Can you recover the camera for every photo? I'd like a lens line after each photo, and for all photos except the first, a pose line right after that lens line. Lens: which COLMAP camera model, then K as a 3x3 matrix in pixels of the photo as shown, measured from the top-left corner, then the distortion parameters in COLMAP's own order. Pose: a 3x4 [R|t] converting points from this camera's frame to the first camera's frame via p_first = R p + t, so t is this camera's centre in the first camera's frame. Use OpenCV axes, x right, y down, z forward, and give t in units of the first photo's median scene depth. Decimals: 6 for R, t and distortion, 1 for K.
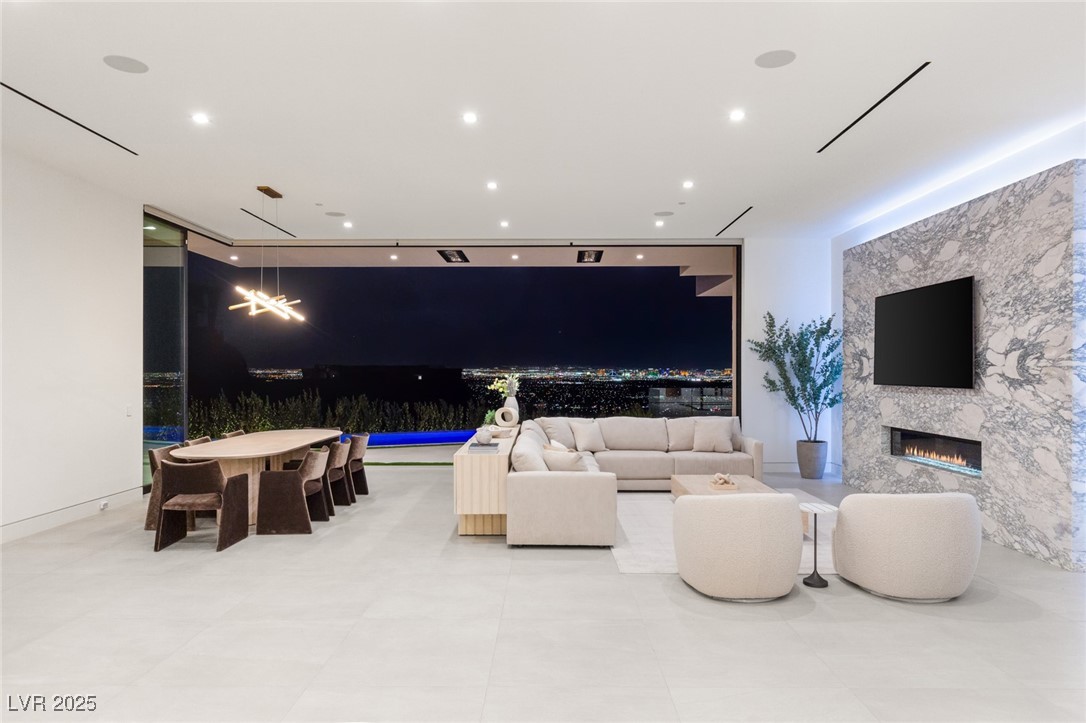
lens RADIAL K [[671.1, 0, 543.0], [0, 671.1, 361.5], [0, 0, 1]] dist [-0.000661, 0.000006]
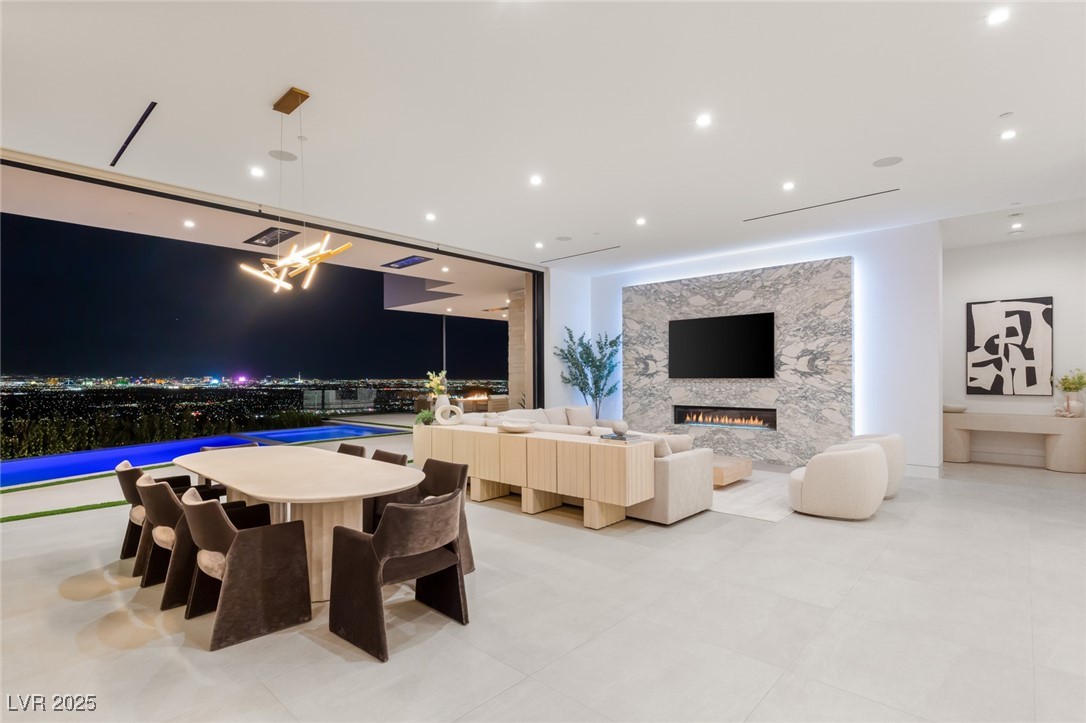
lens RADIAL K [[530.1, 0, 545.0], [0, 530.1, 370.9], [0, 0, 1]] dist [-0.001625, 0.000466]
pose [[0.669336, 0.002478, 0.742956, -0.765808], [-0.002869, 0.999996, -0.000751, 0.024851], [-0.742954, -0.001629, 0.669340, 0.536722]]
